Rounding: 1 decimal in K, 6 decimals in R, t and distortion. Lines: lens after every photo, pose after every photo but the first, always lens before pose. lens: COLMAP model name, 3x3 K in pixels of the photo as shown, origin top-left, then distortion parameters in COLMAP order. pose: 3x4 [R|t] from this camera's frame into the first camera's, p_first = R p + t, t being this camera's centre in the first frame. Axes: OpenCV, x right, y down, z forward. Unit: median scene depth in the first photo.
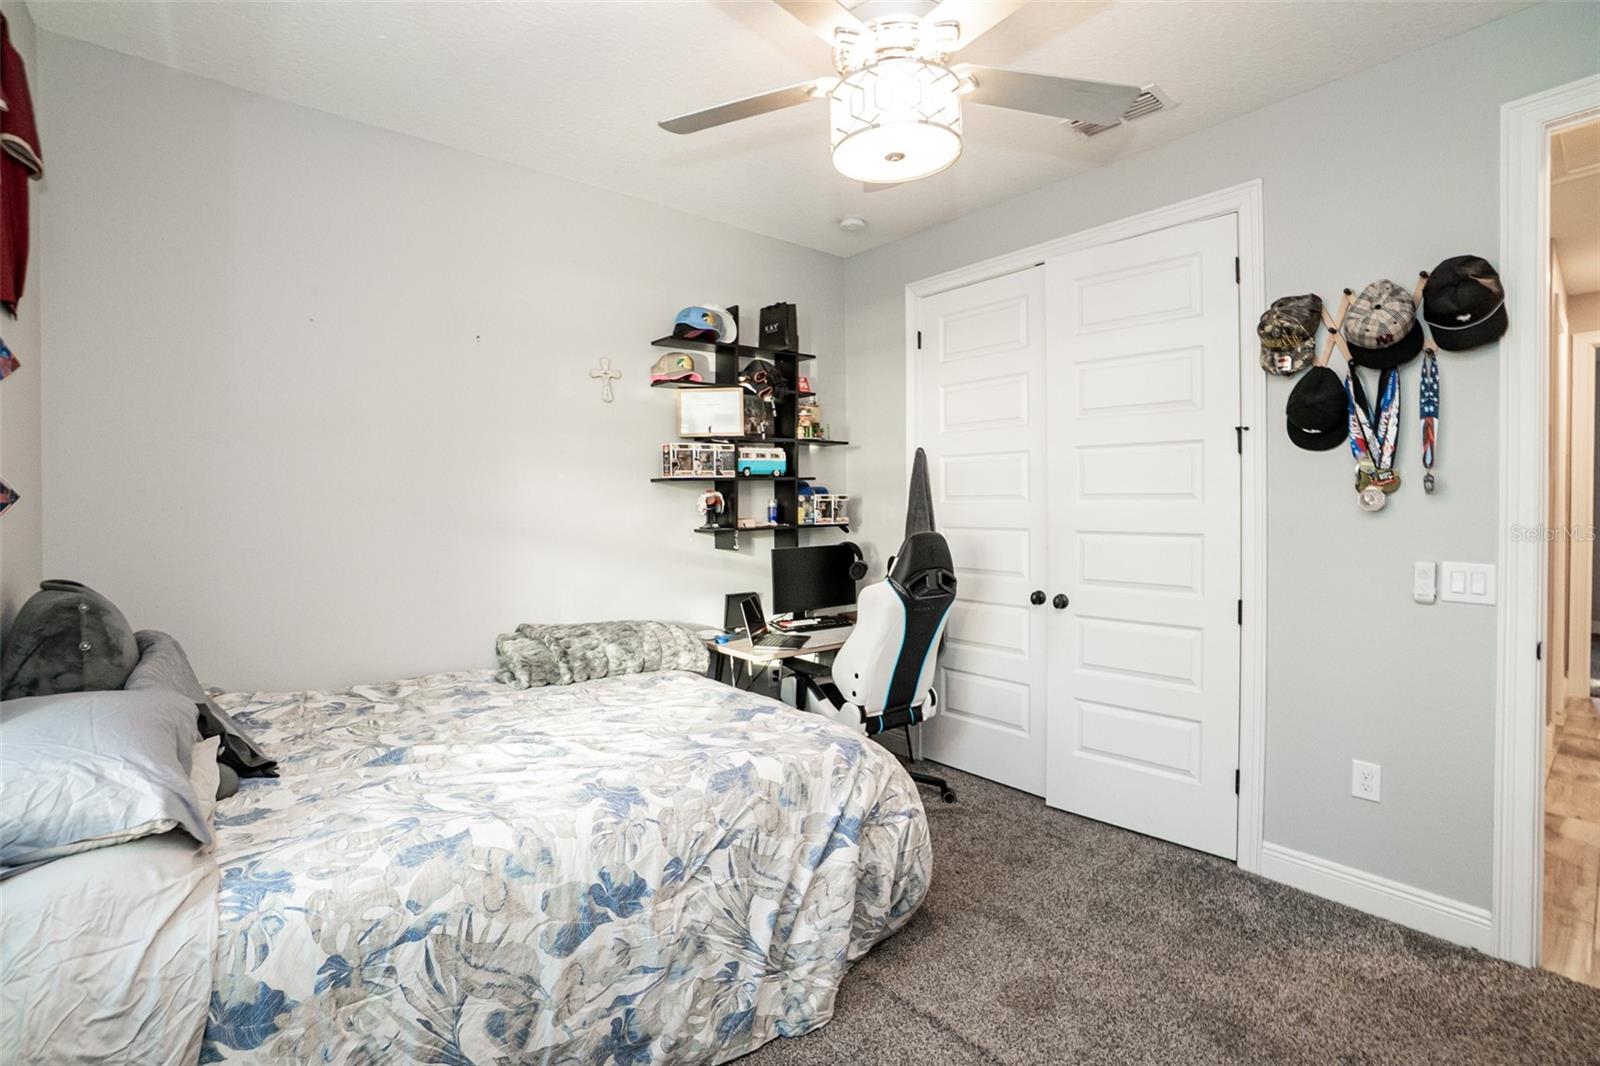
lens RADIAL K [[717.7, 0, 793.8], [0, 717.7, 496.6], [0, 0, 1]] dist [-0.017379, 0.000688]
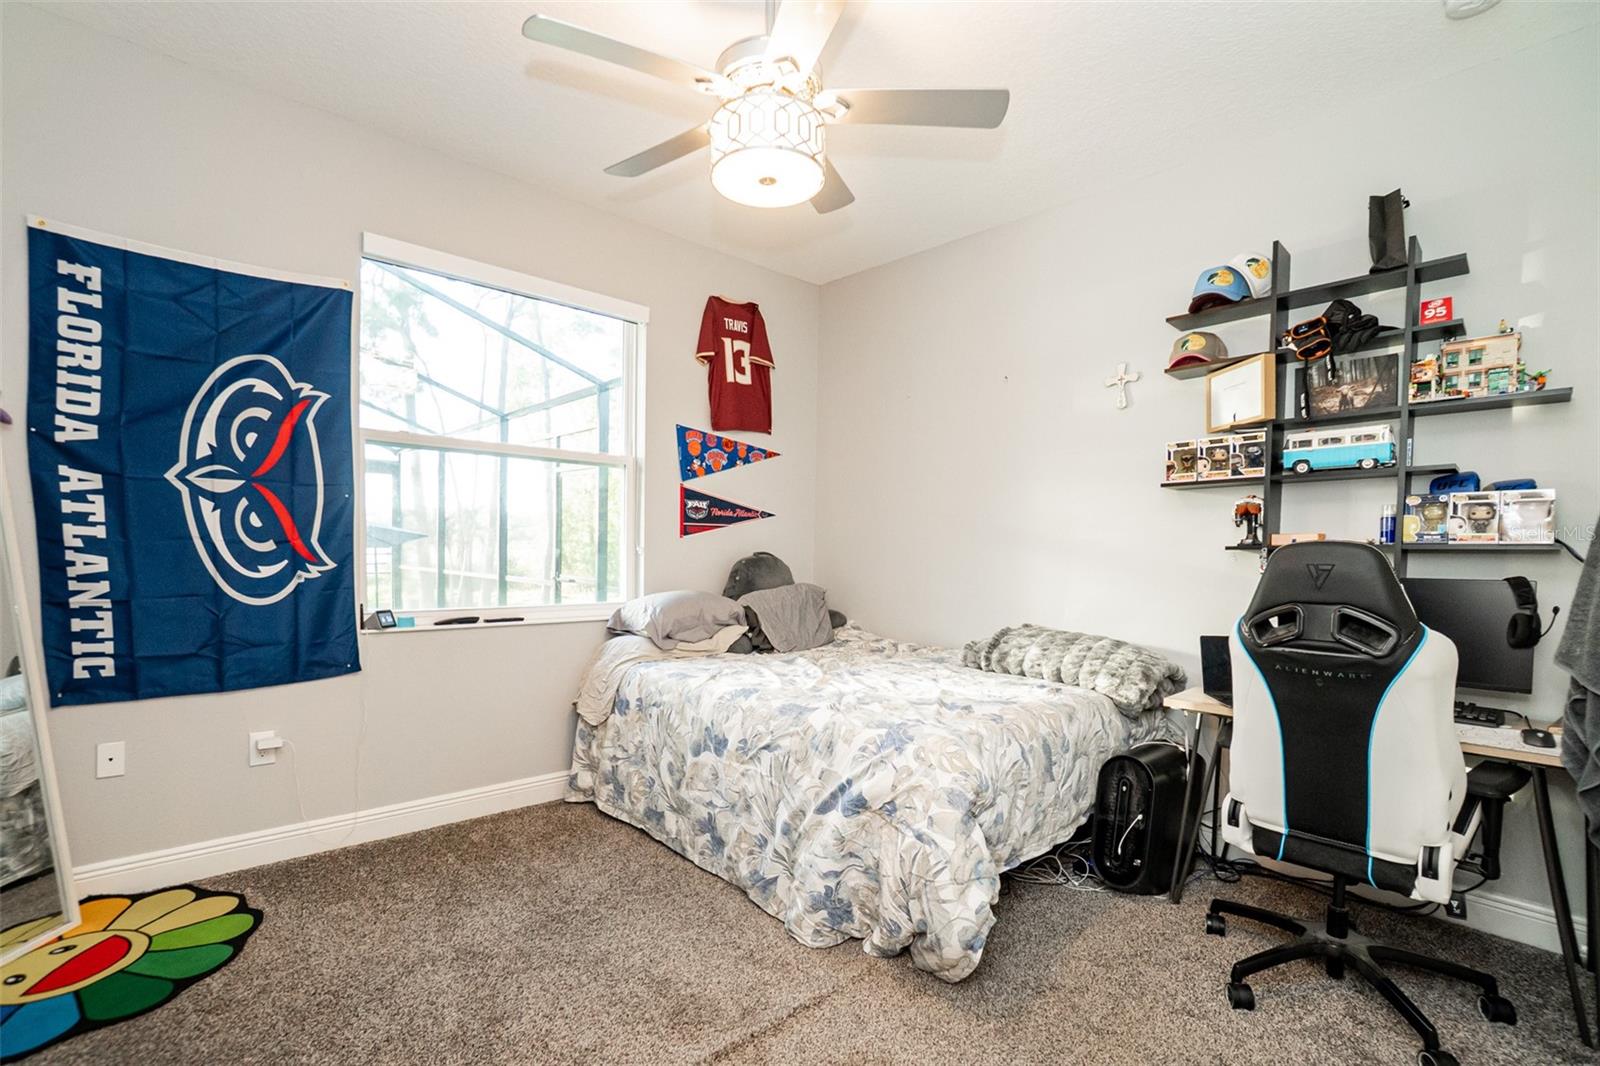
lens RADIAL K [[750.0, 0, 796.2], [0, 750.0, 540.2], [0, 0, 1]] dist [-0.002216, -0.000469]
pose [[0.088516, 0.005384, -0.996060, 1.317673], [-0.009086, 0.999948, 0.004598, 0.082333], [0.996033, 0.008643, 0.088560, 0.916696]]
